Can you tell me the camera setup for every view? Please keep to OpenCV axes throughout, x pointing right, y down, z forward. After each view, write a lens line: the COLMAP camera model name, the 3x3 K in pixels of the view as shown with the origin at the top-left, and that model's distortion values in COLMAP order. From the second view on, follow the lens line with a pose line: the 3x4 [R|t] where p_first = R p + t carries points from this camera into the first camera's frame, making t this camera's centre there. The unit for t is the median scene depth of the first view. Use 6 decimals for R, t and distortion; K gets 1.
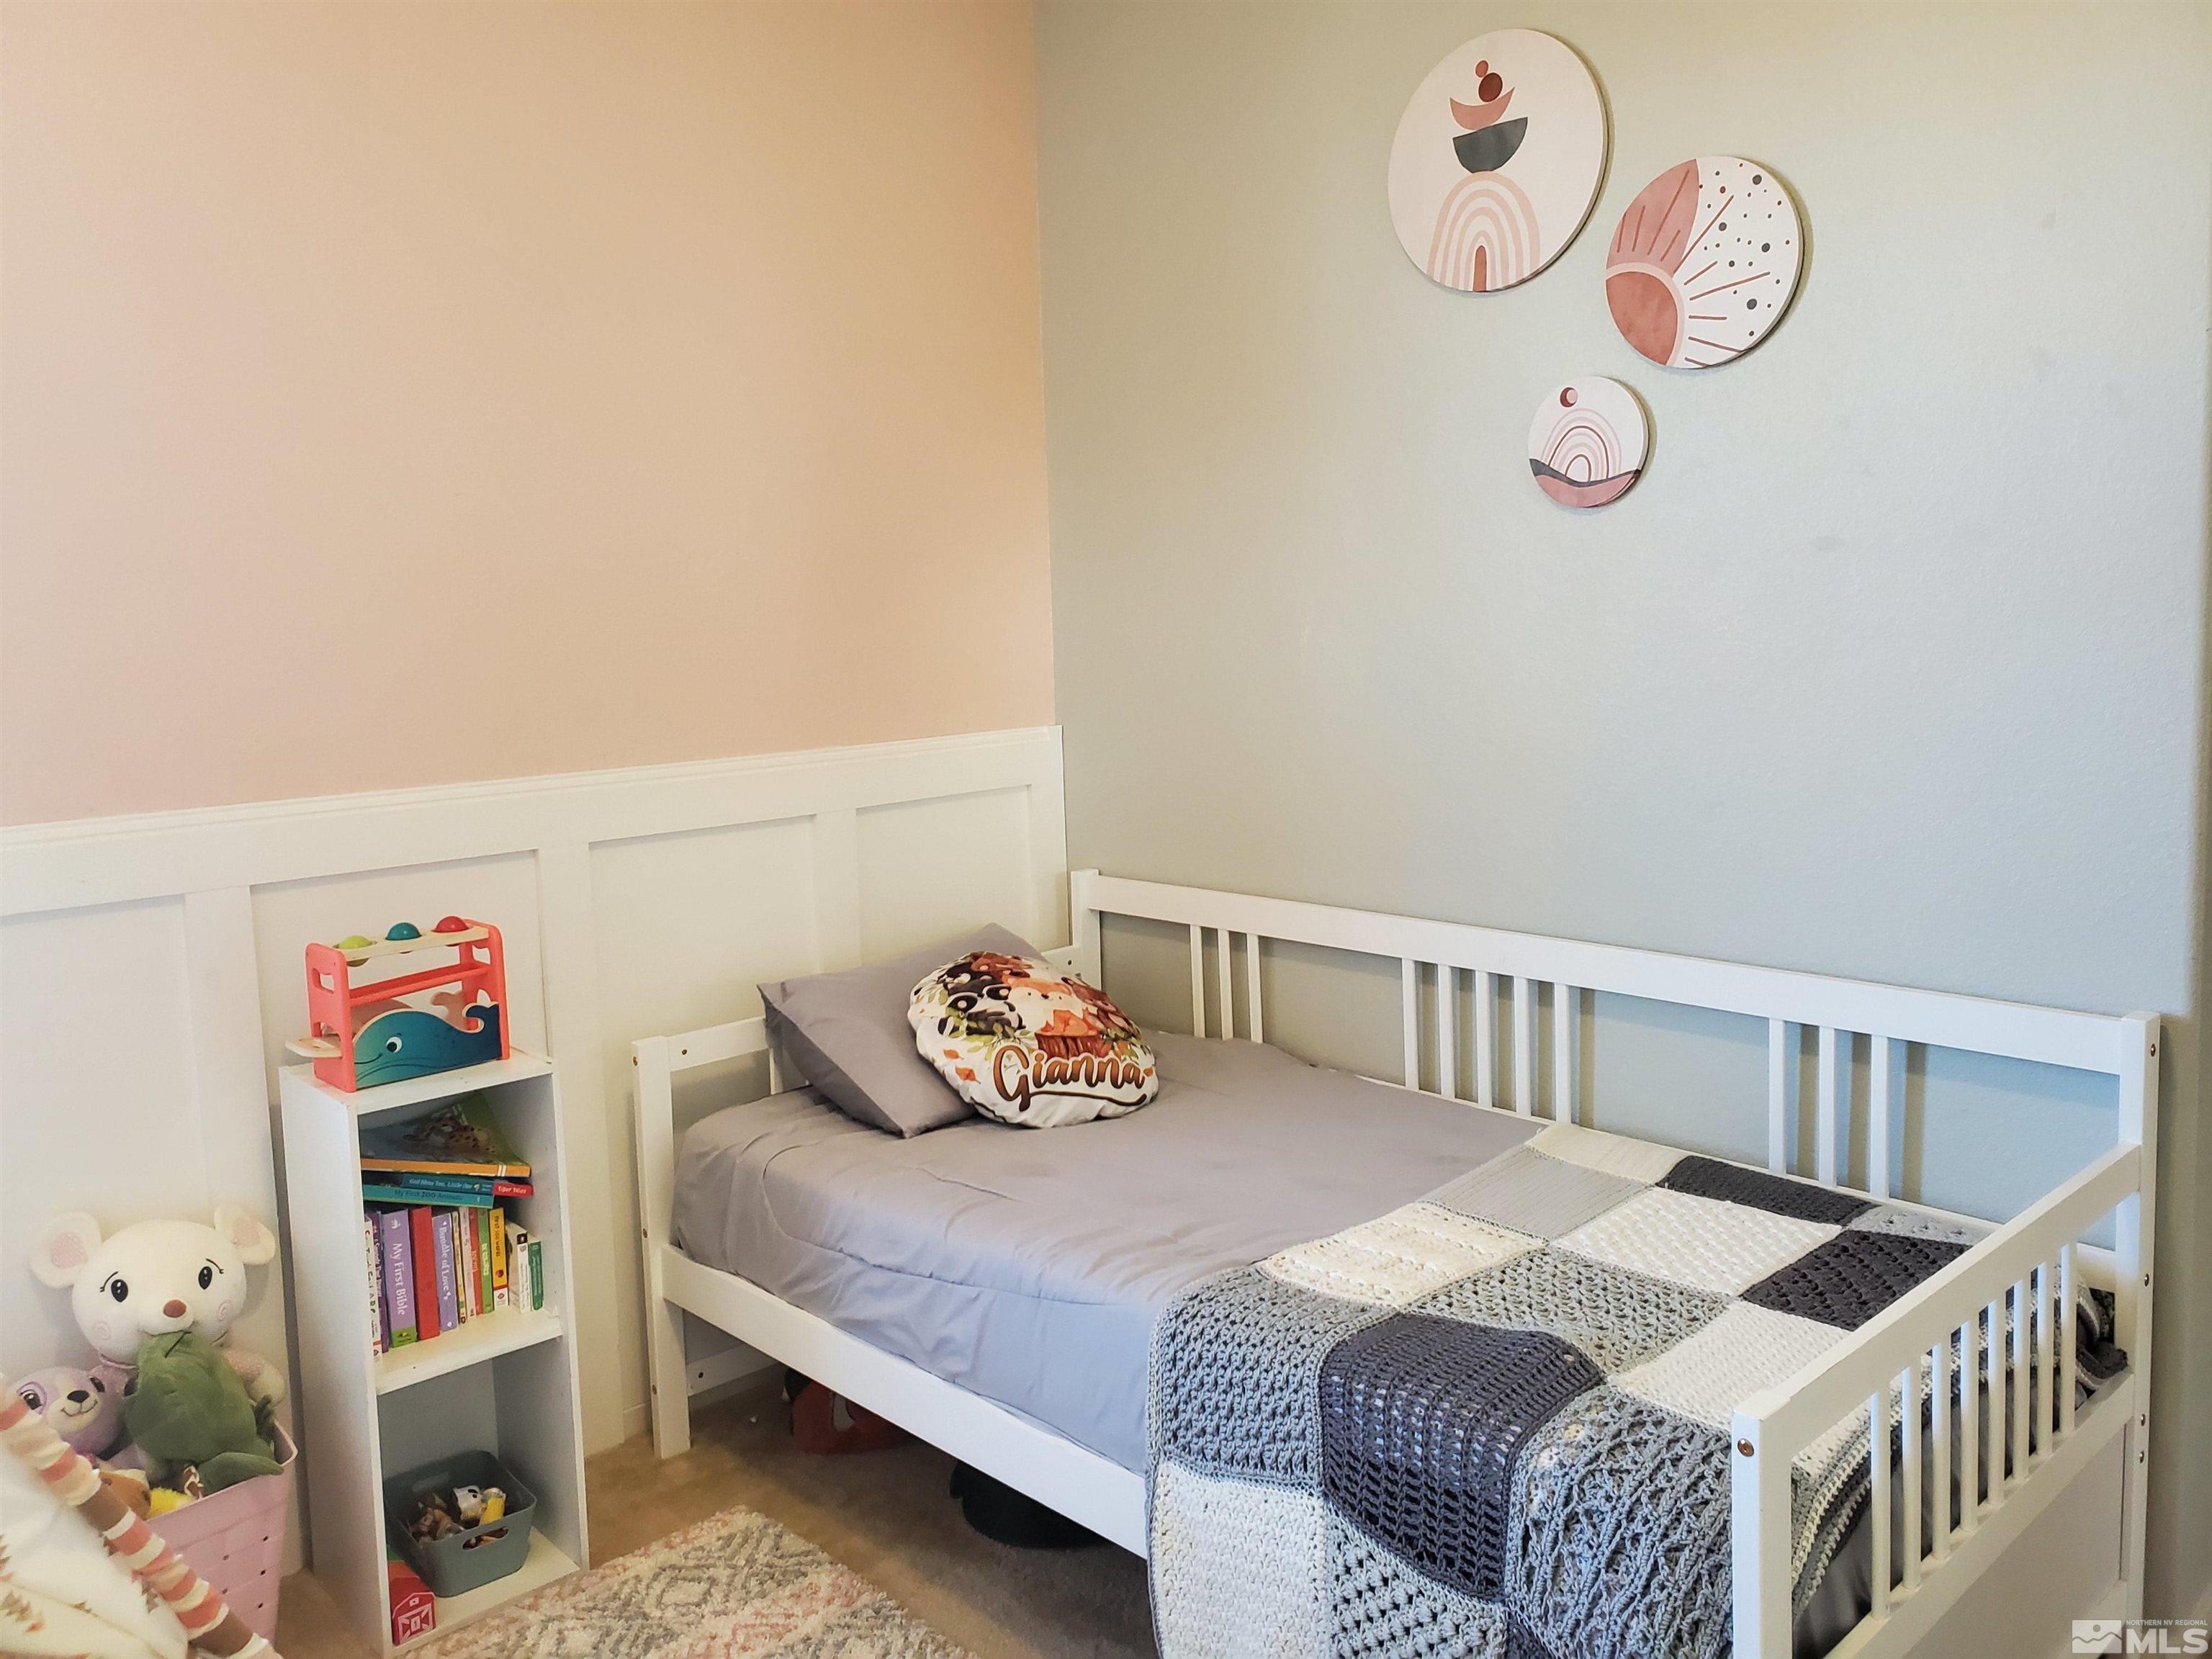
lens RADIAL K [[1710.6, 0, 1105.5], [0, 1710.6, 824.0], [0, 0, 1]] dist [0.000734, -0.001770]
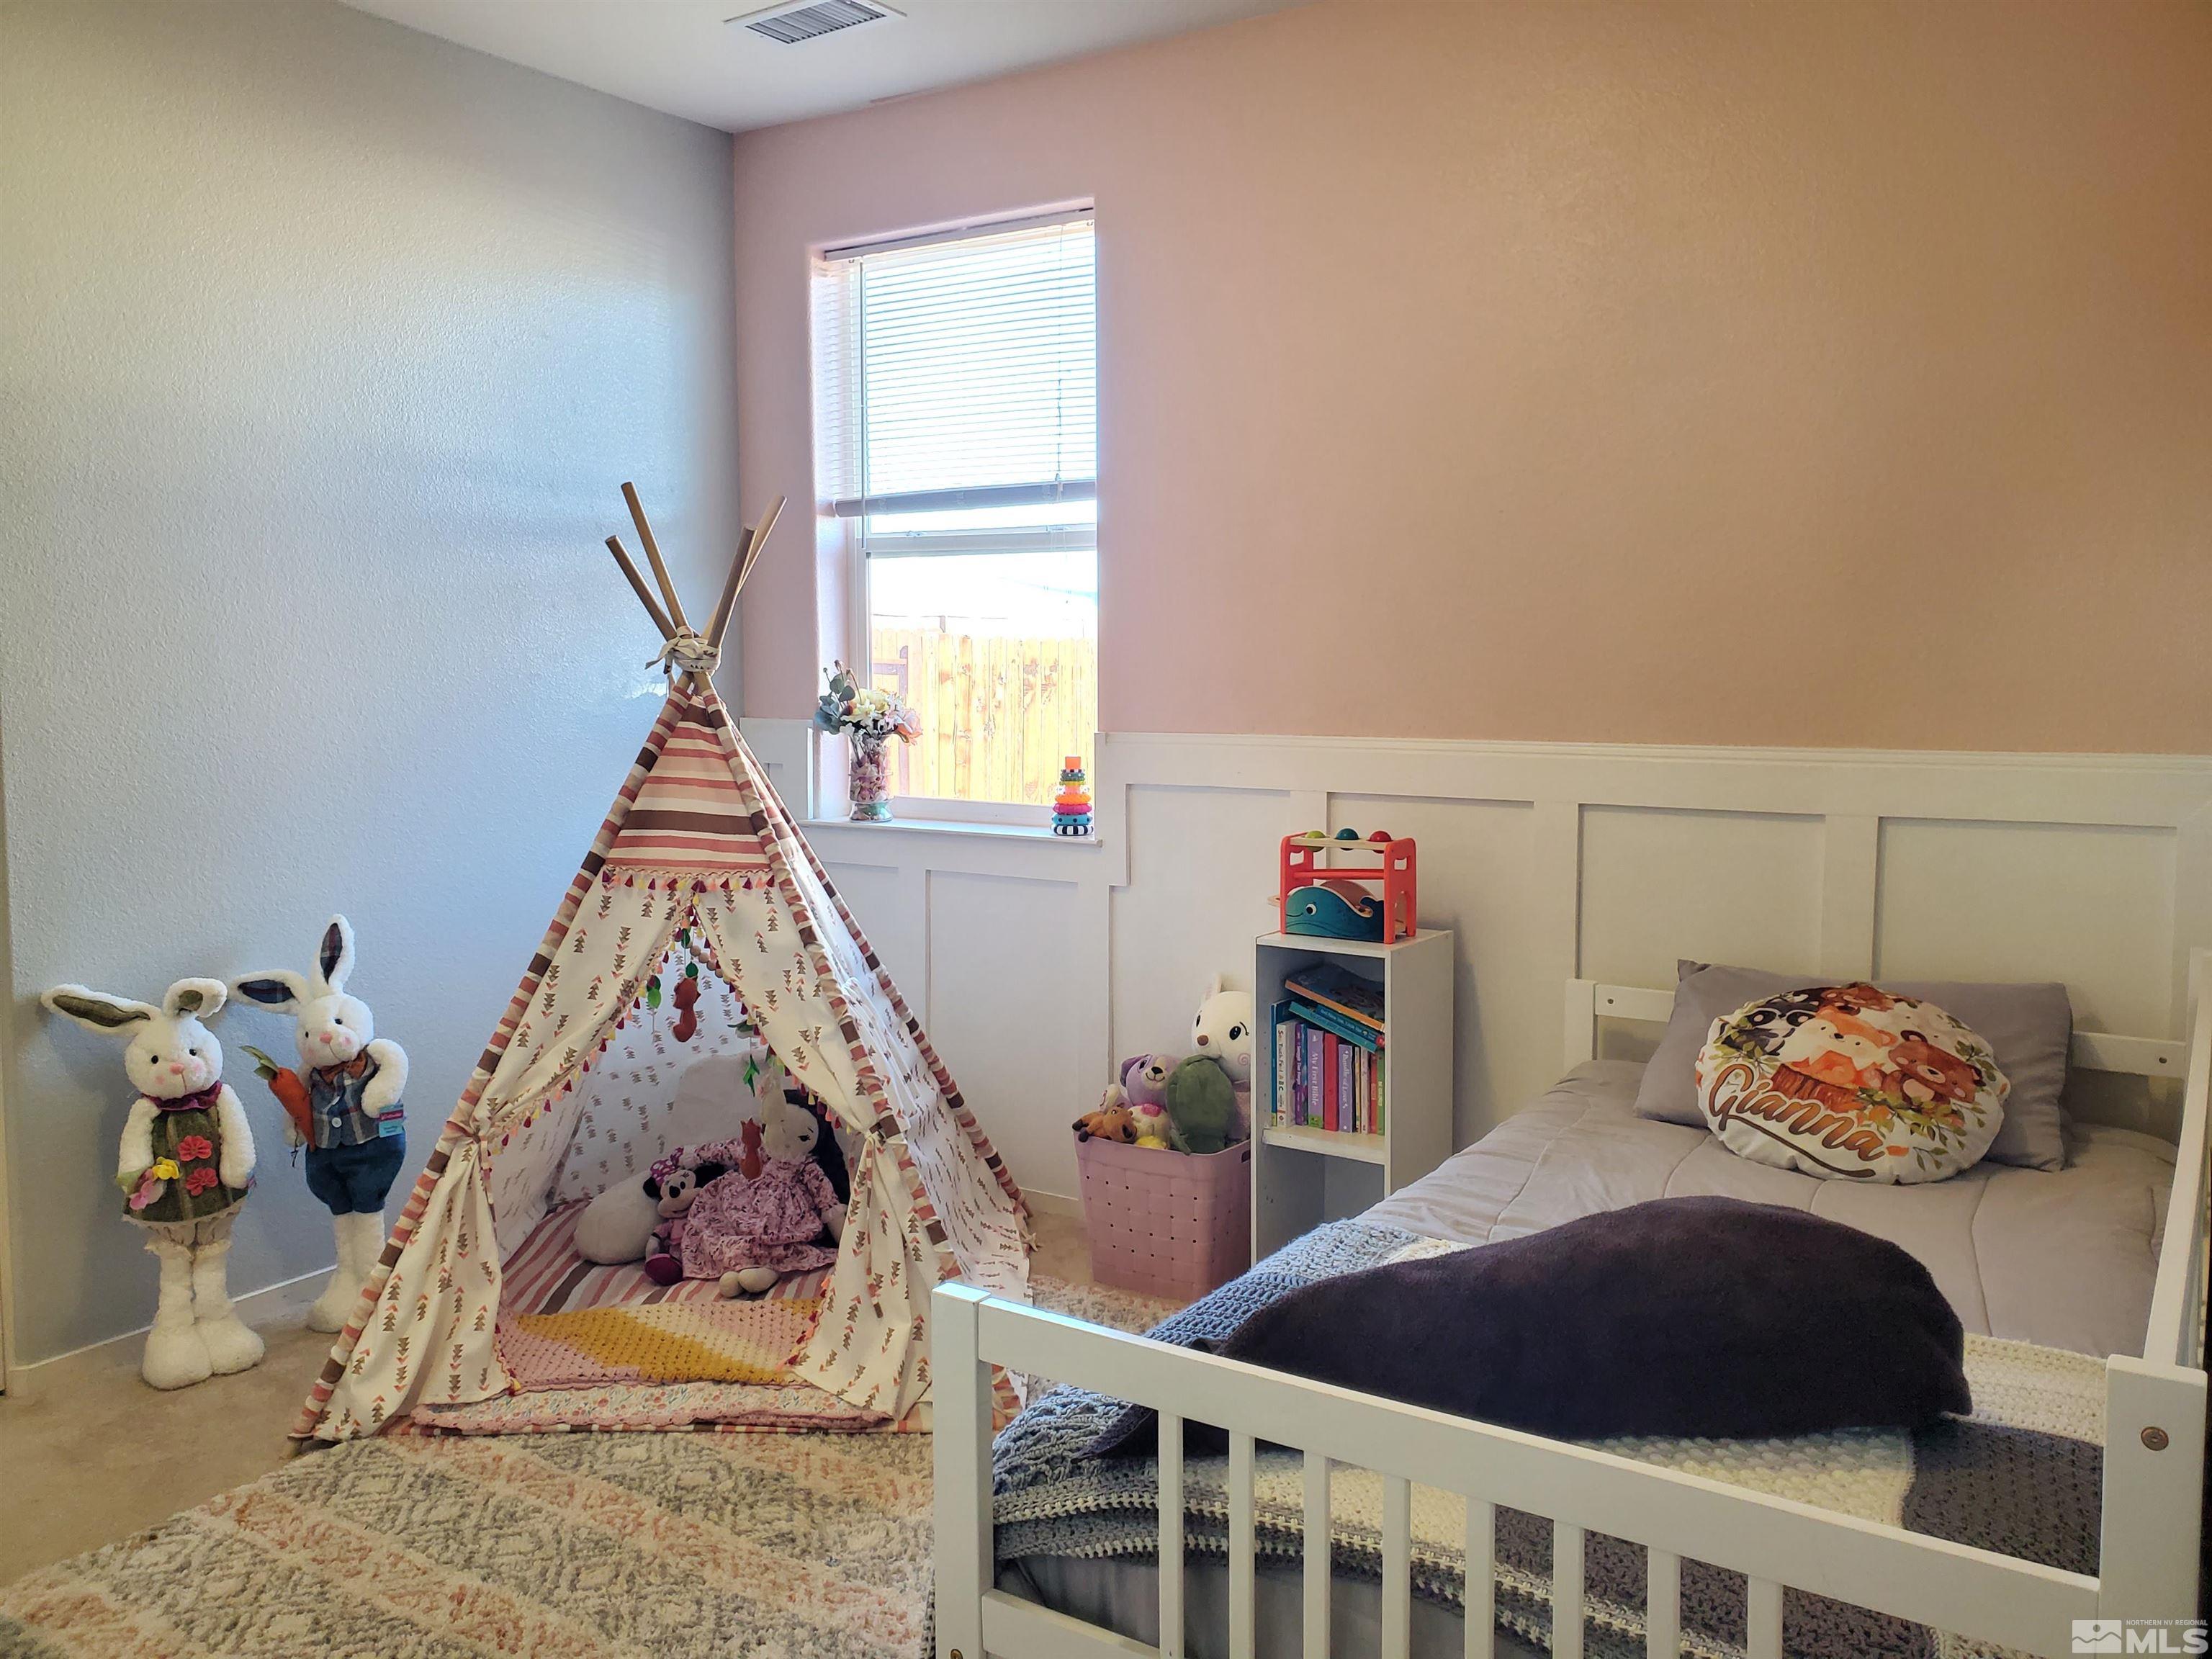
lens RADIAL K [[1710.6, 0, 1106.5], [0, 1710.6, 826.8], [0, 0, 1]] dist [0.000734, -0.001770]
pose [[0.258476, 0.141328, -0.955624, 0.762837], [-0.133858, 0.984937, 0.109457, -0.060916], [0.956699, 0.099626, 0.273501, 0.383013]]
